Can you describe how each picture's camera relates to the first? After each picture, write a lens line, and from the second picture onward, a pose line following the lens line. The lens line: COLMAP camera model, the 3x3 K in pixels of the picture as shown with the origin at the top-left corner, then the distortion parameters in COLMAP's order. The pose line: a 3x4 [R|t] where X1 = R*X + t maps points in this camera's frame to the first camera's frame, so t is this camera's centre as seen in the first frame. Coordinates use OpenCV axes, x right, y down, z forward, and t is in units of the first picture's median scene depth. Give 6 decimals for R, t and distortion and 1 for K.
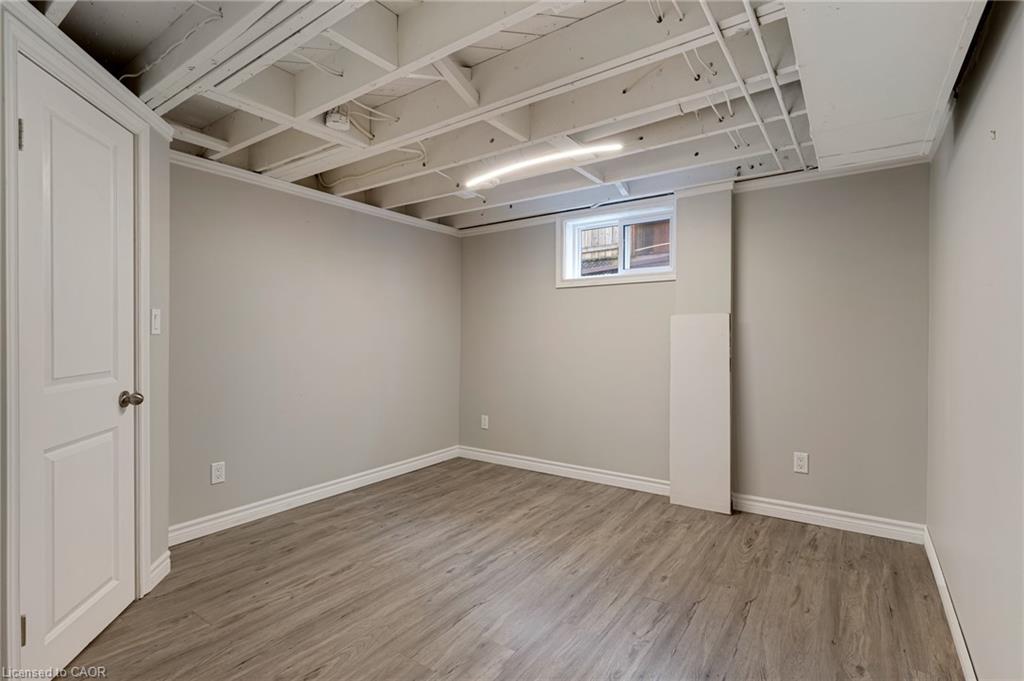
lens RADIAL K [[484.1, 0, 513.2], [0, 484.1, 338.9], [0, 0, 1]] dist [0.001577, 0.001770]
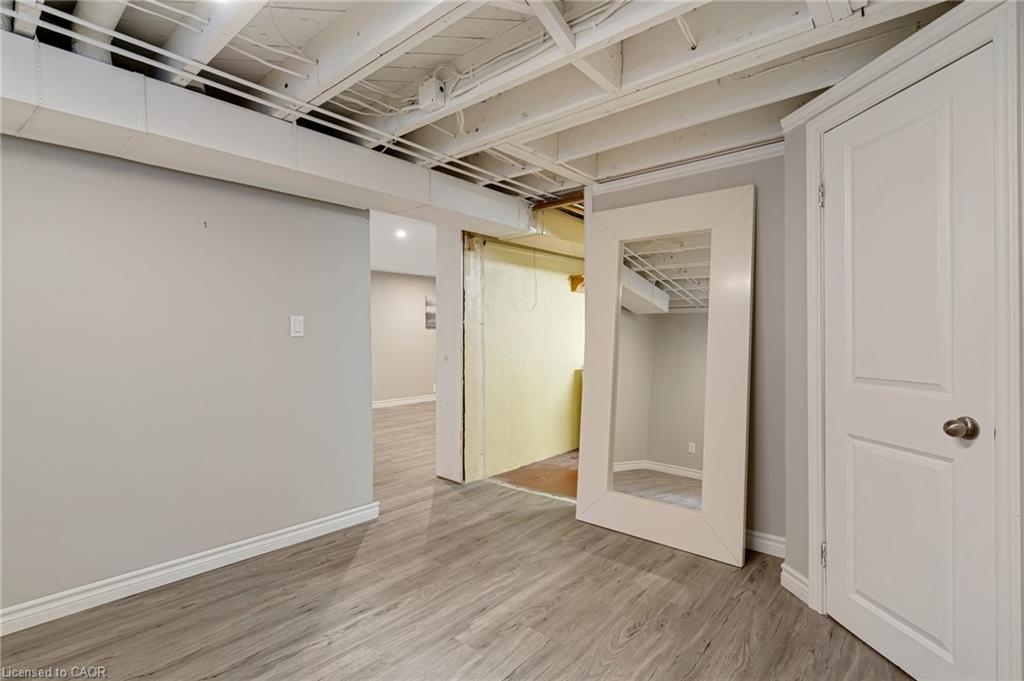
lens RADIAL K [[484.1, 0, 510.7], [0, 484.1, 338.1], [0, 0, 1]] dist [0.001577, 0.001770]
pose [[-0.996007, -0.001505, 0.089262, -0.207427], [-0.000683, 0.999957, 0.009236, -0.018526], [-0.089272, 0.009138, -0.995965, 1.996012]]
